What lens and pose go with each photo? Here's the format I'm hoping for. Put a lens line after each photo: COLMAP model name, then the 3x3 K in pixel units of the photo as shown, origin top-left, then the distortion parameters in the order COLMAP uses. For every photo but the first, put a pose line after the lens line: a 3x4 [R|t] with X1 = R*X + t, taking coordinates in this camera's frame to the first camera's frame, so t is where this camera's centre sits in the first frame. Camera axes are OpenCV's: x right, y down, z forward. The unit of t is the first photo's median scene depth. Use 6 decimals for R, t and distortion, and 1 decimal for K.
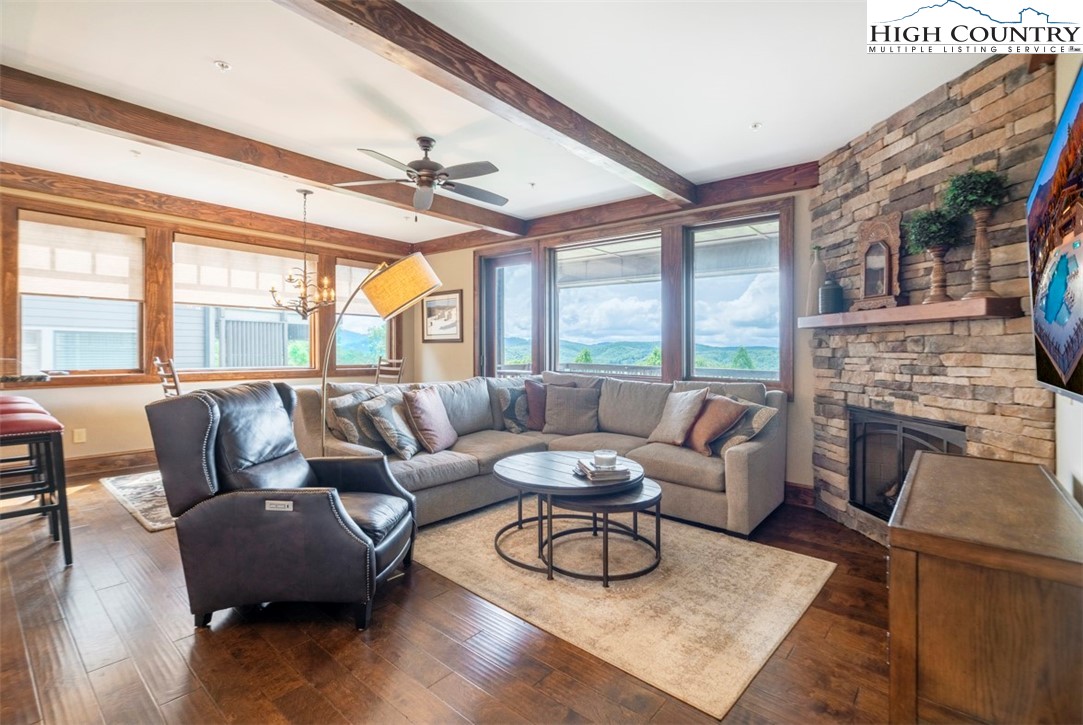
lens RADIAL K [[488.3, 0, 588.0], [0, 488.3, 360.3], [0, 0, 1]] dist [-0.001422, -0.000002]
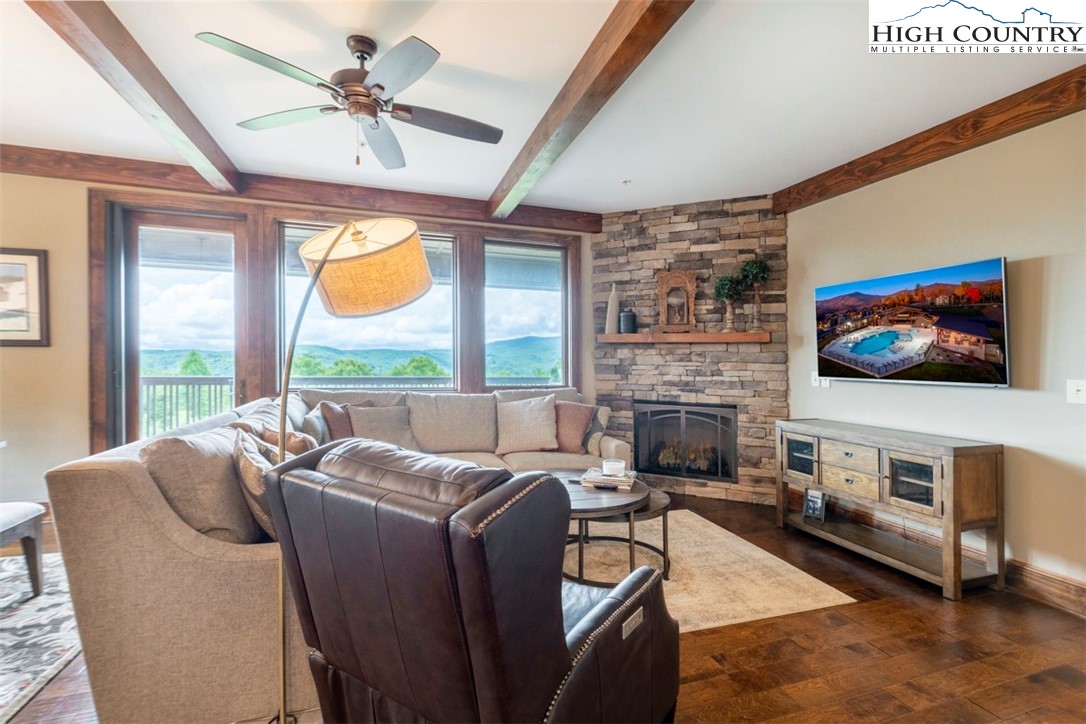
lens RADIAL K [[473.2, 0, 543.0], [0, 473.2, 362.0], [0, 0, 1]] dist [-0.017018, -0.000189]
pose [[0.573202, -0.010645, 0.819345, -0.822718], [0.014220, 0.999894, 0.003043, -0.026396], [-0.819291, 0.009907, 0.573292, 0.516846]]
